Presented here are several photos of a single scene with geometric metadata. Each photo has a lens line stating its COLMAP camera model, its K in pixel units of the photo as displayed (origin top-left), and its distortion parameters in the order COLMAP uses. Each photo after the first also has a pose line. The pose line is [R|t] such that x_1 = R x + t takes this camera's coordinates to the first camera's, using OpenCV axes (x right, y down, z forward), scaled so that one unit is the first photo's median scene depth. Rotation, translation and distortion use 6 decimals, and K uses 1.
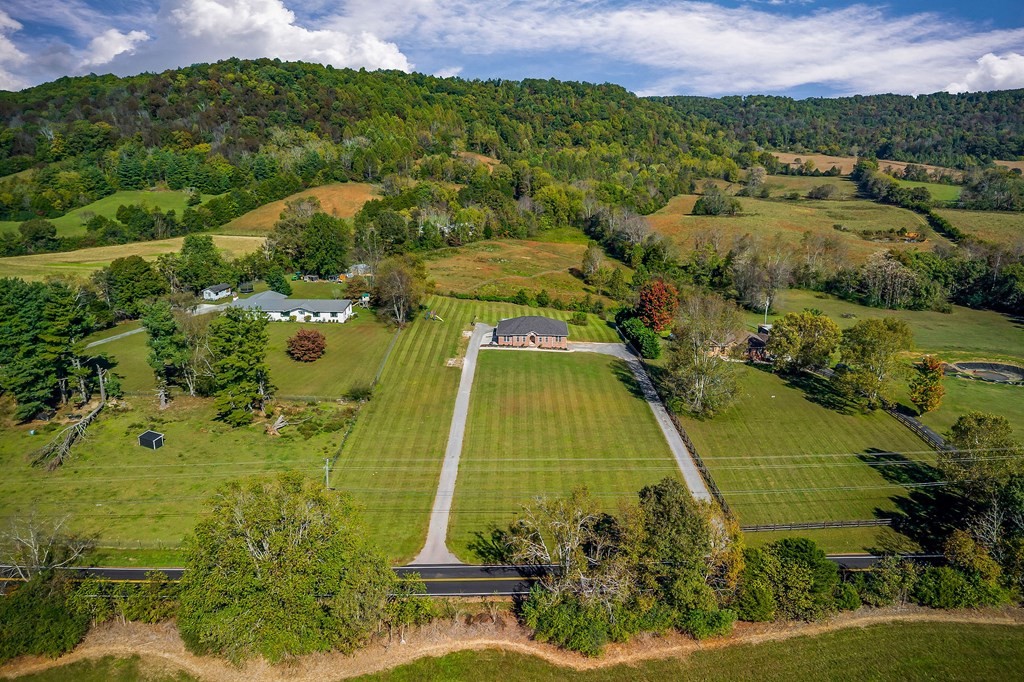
lens RADIAL K [[705.8, 0, 512.0], [0, 705.8, 341.0], [0, 0, 1]] dist [0.061371, -0.073711]
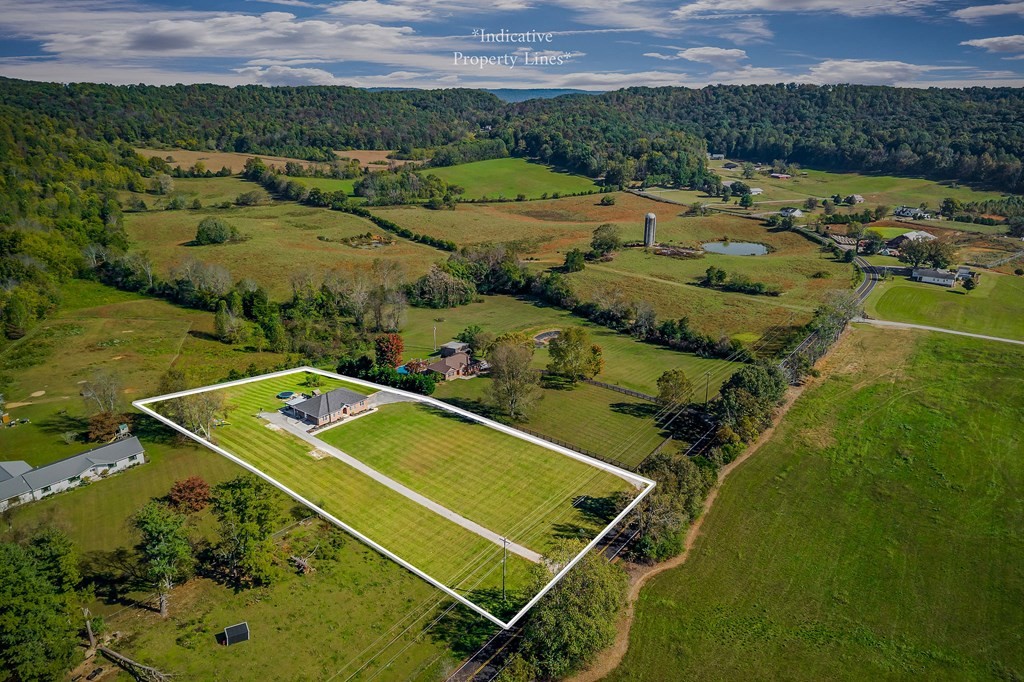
lens RADIAL K [[719.4, 0, 540.2], [0, 719.4, 345.6], [0, 0, 1]] dist [-0.000663, -0.004221]
pose [[0.579029, -0.254648, 0.774519, -0.340192], [0.218015, 0.963739, 0.153873, -0.110239], [-0.785617, 0.079760, 0.613550, 0.017609]]
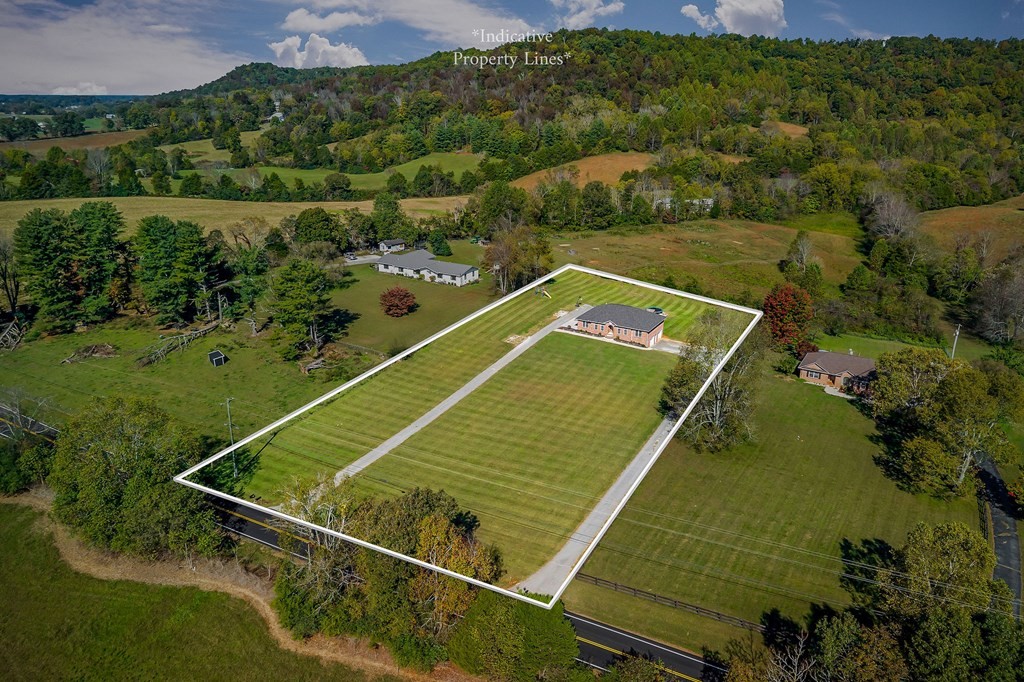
lens RADIAL K [[705.8, 0, 512.0], [0, 705.8, 341.0], [0, 0, 1]] dist [0.061371, -0.073711]
pose [[0.870366, 0.163438, -0.464489, 0.180990], [-0.143895, 0.986553, 0.077502, -0.021013], [0.470910, -0.000618, 0.882181, 0.061485]]
